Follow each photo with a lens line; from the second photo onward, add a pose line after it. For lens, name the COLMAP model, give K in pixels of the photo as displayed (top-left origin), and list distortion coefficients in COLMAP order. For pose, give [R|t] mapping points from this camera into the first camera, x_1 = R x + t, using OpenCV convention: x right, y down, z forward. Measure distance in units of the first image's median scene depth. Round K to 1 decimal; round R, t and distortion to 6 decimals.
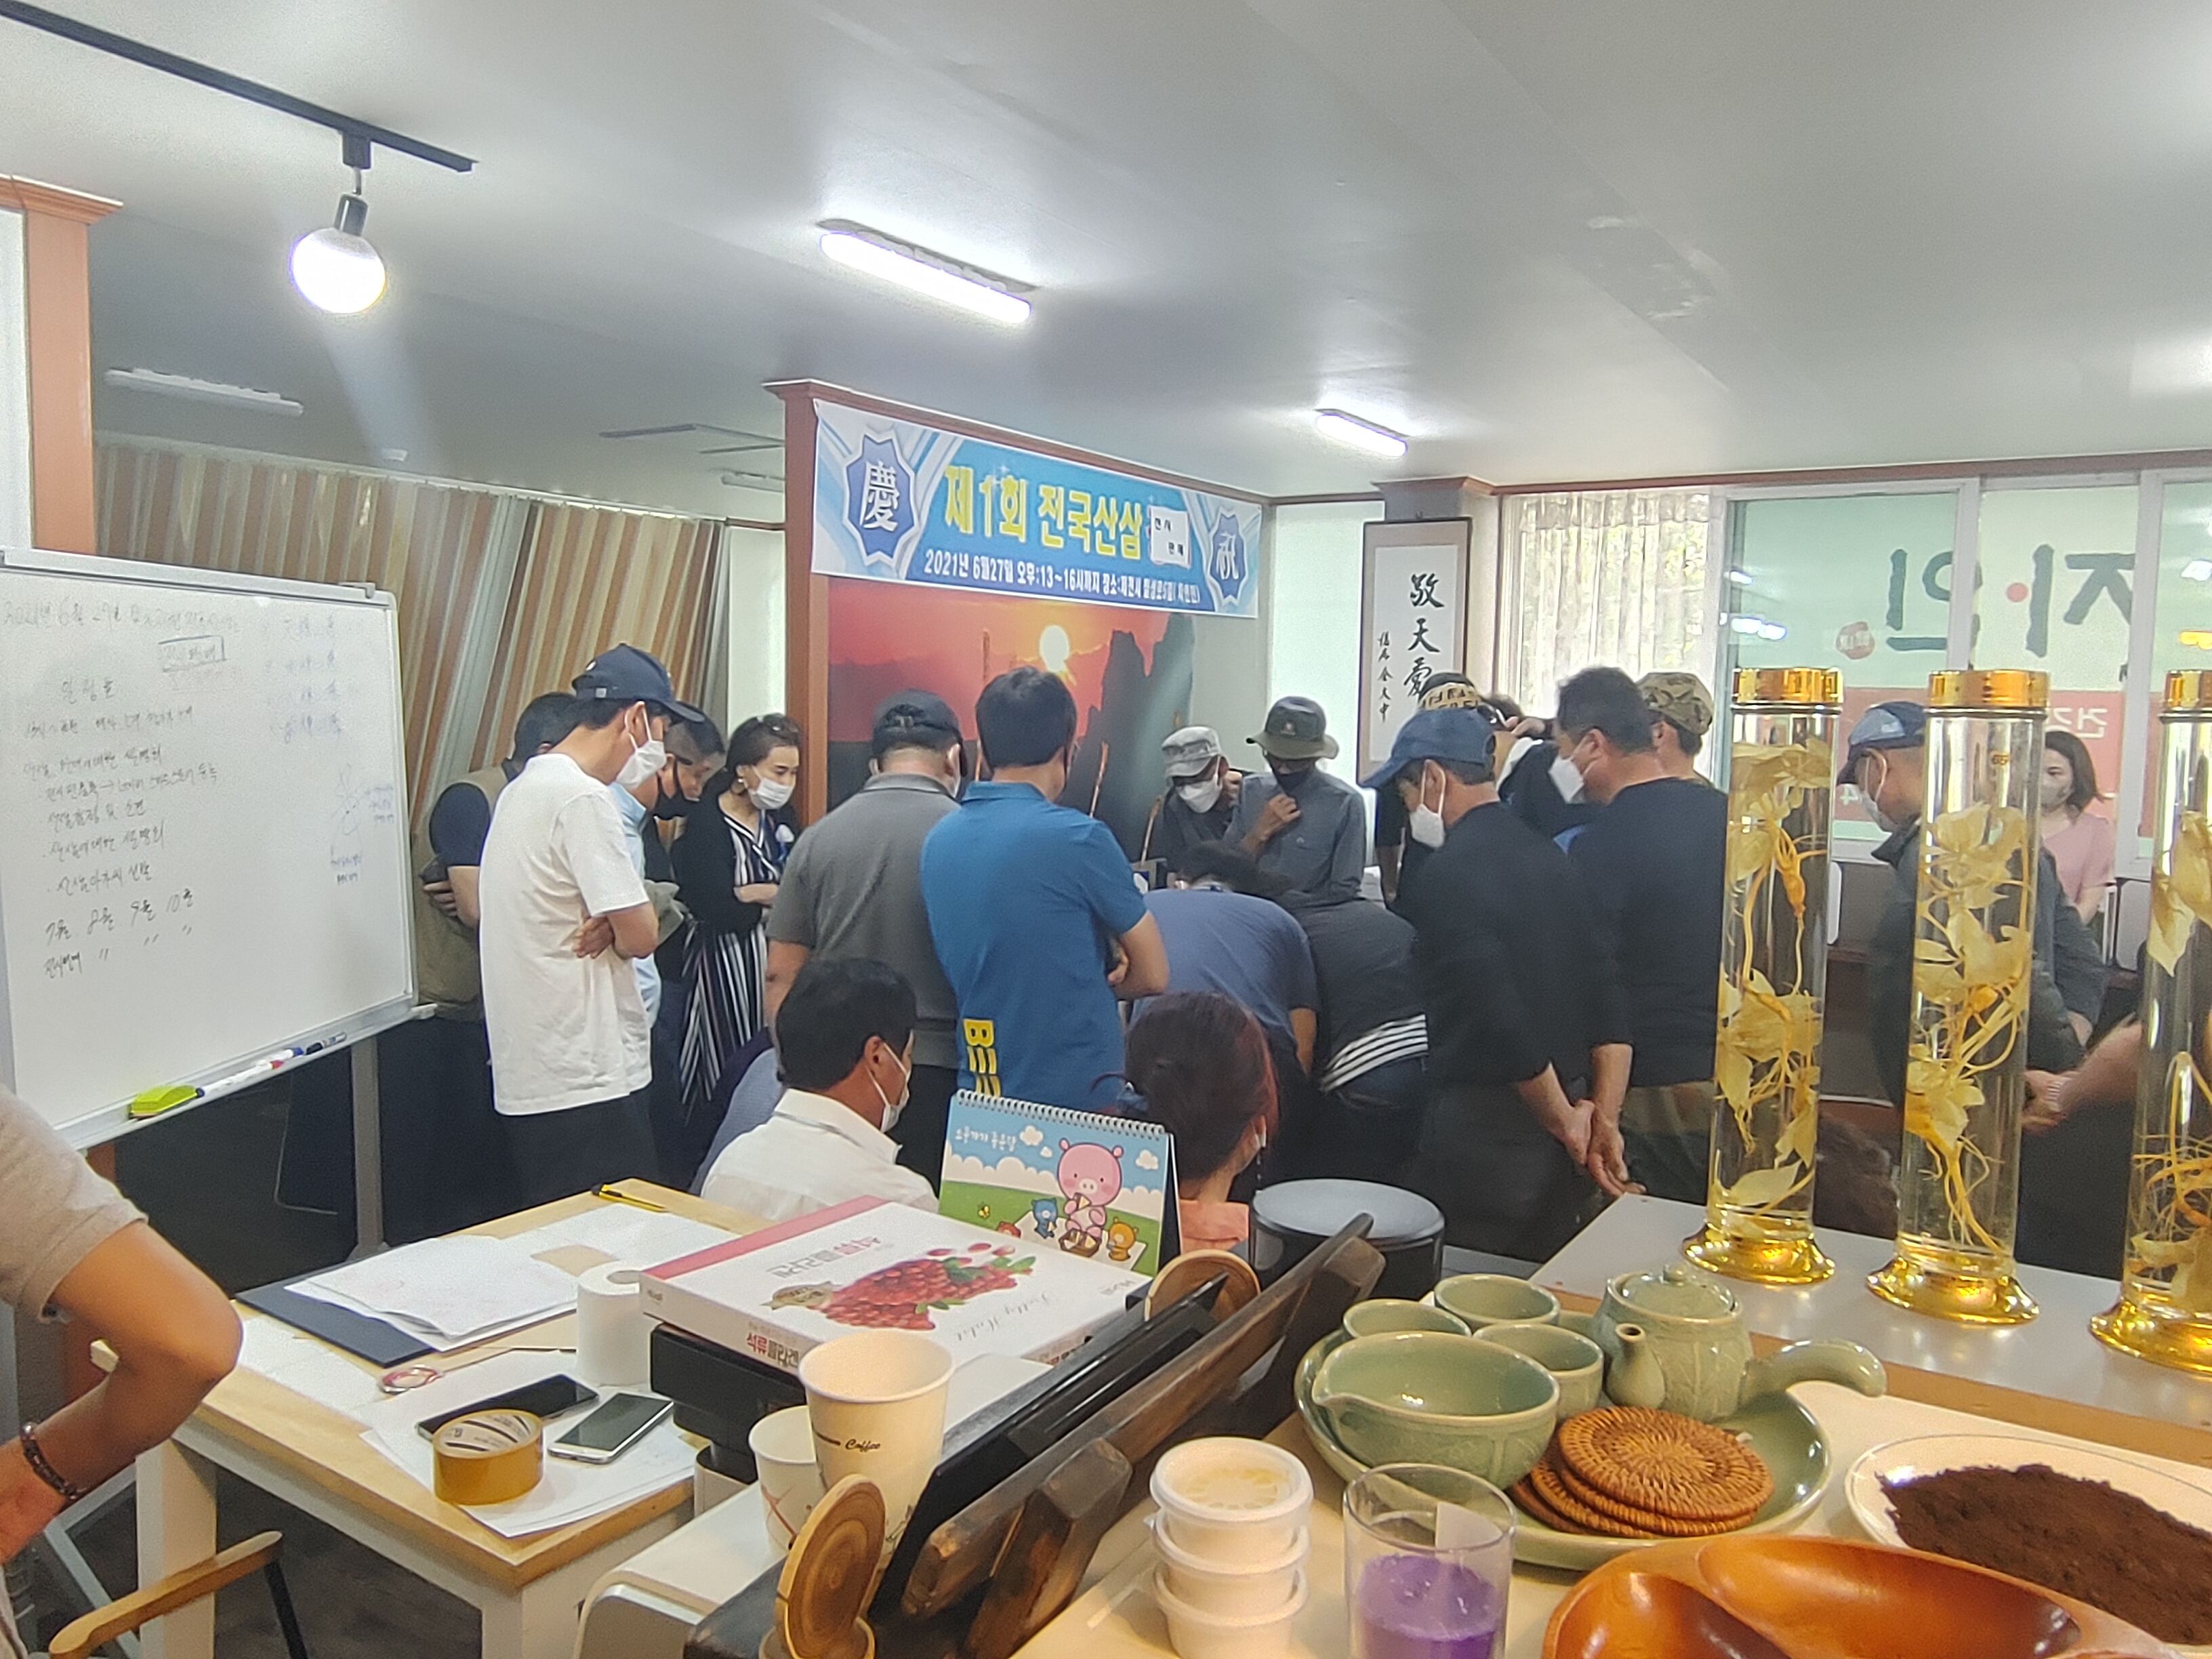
lens RADIAL K [[1610.3, 0, 1101.5], [0, 1610.3, 812.1], [0, 0, 1]] dist [-0.004006, -0.004999]
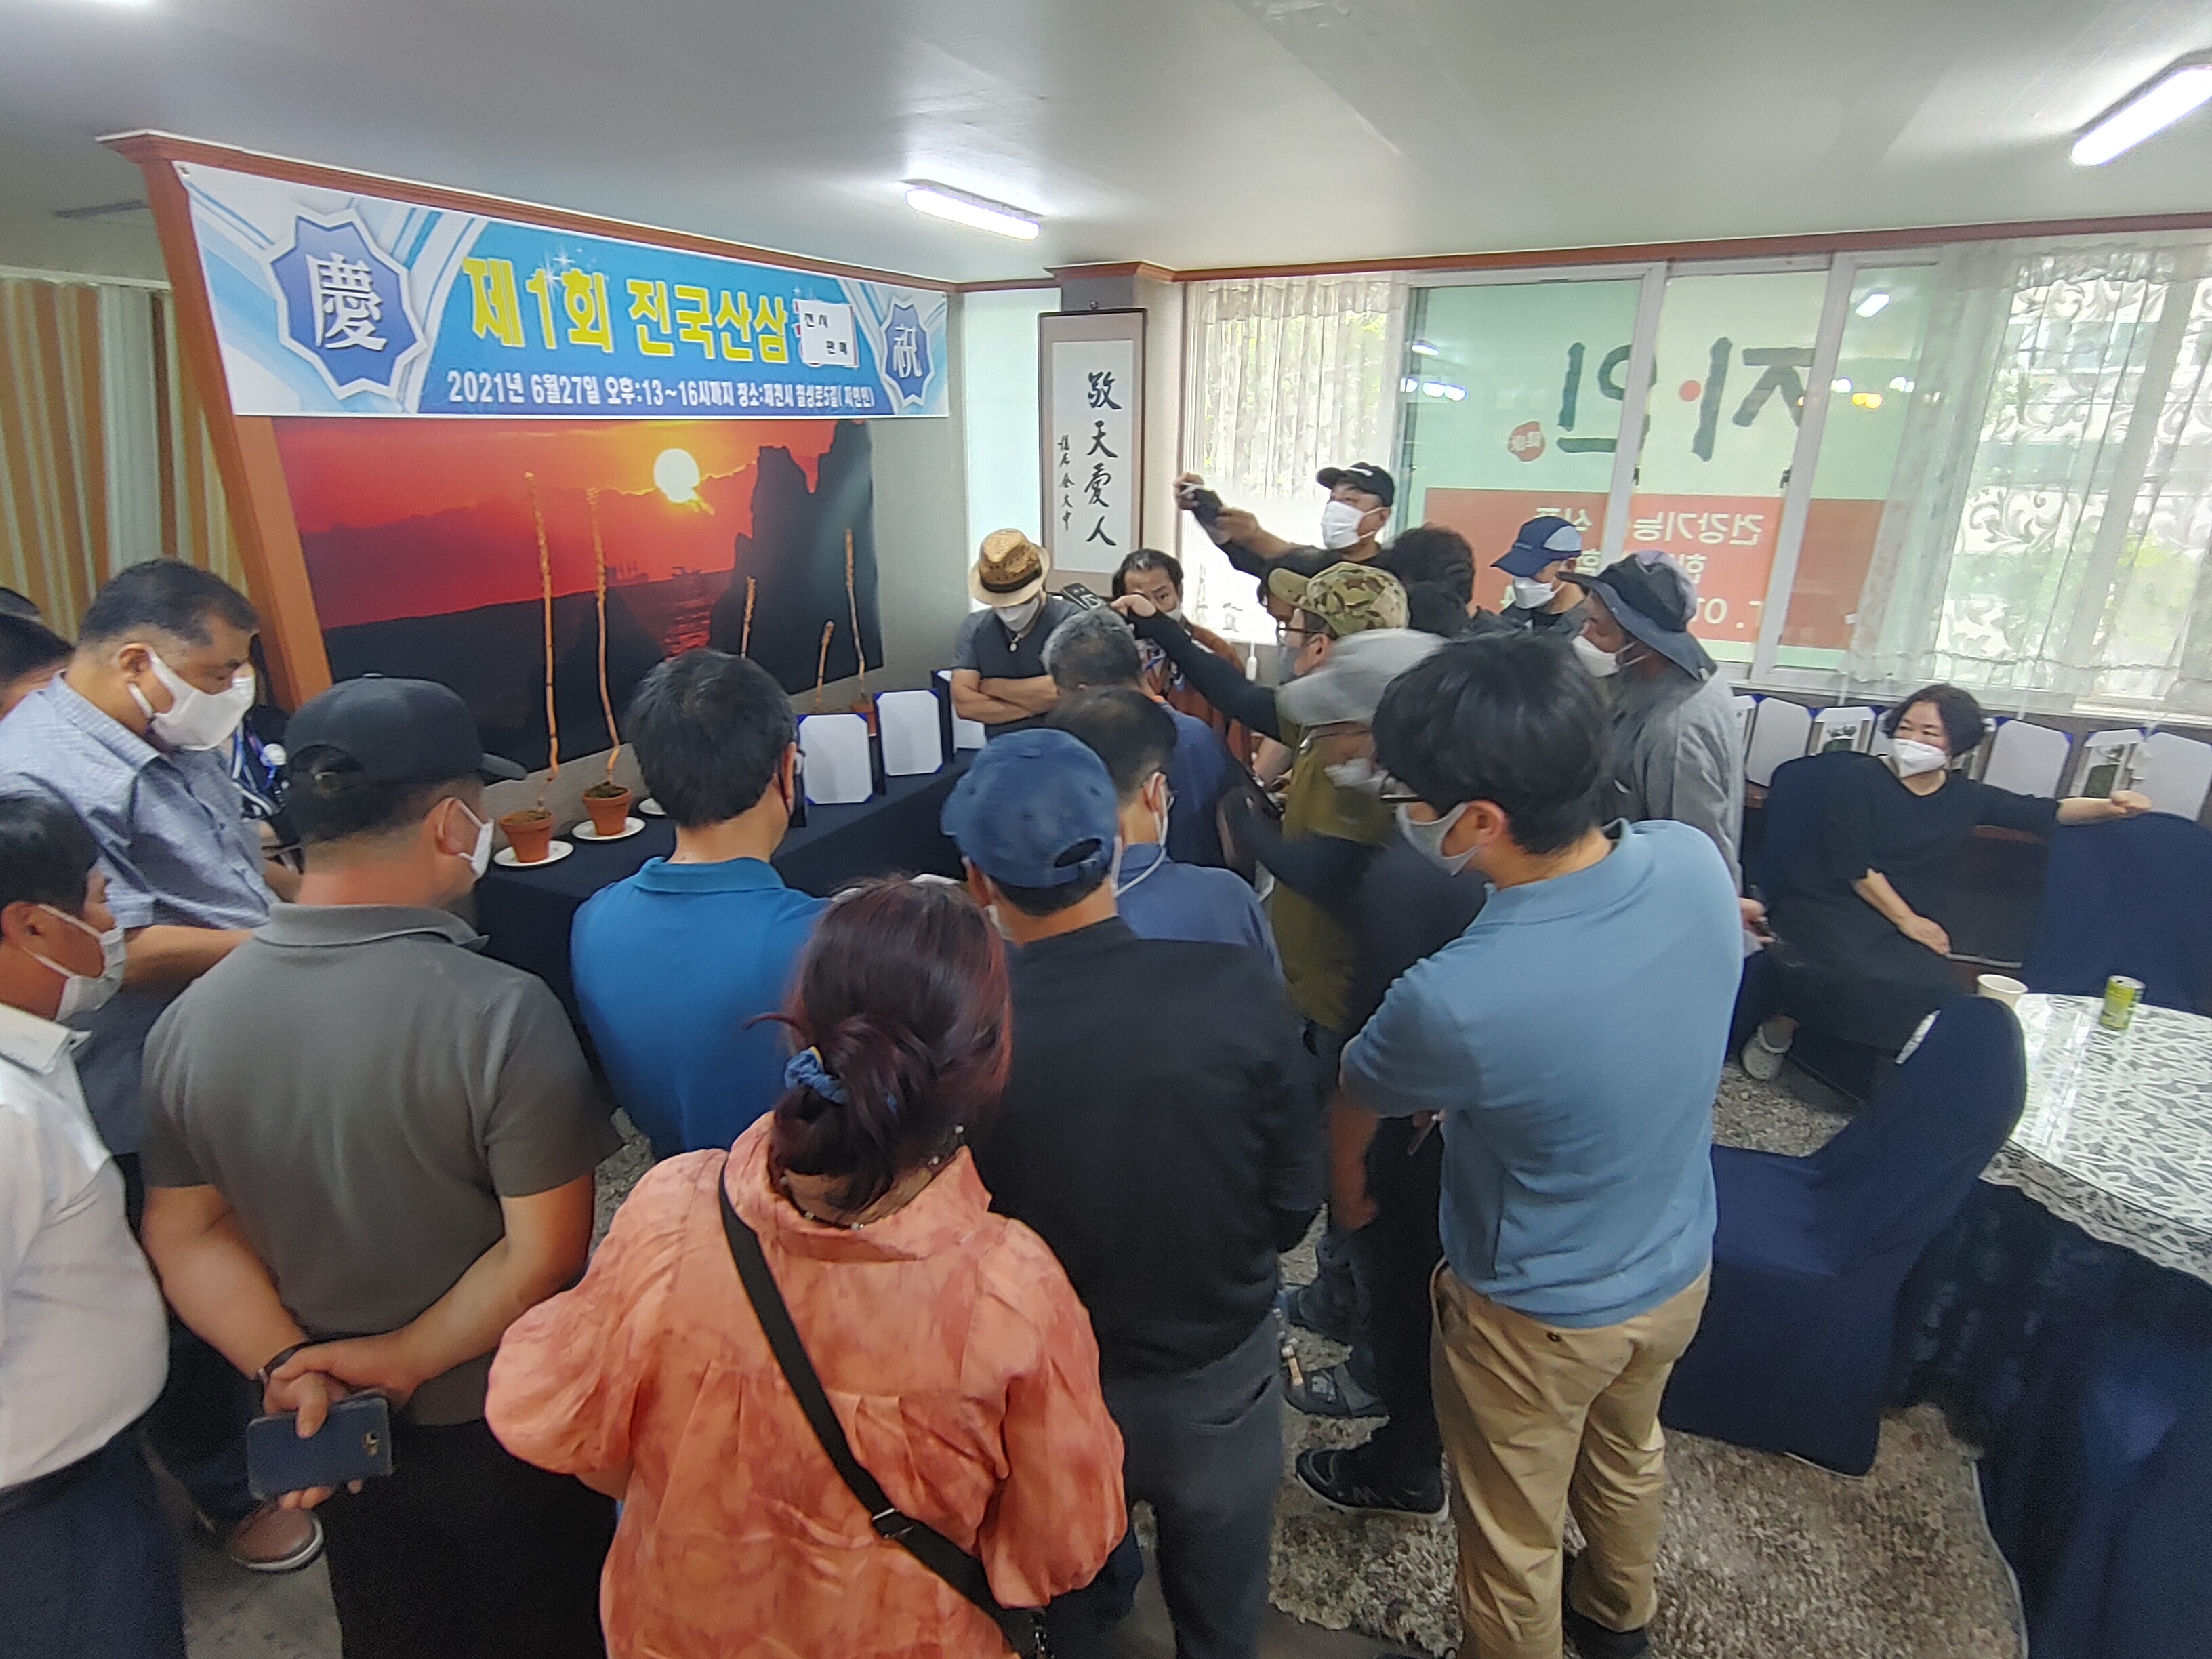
lens RADIAL K [[1133.8, 0, 1100.1], [0, 1133.8, 826.0], [0, 0, 1]] dist [-0.007700, 0.007333]
pose [[0.994537, -0.050661, 0.091269, 0.137554], [0.024583, 0.963414, 0.266888, -0.074486], [-0.101450, -0.263186, 0.959396, 0.308111]]
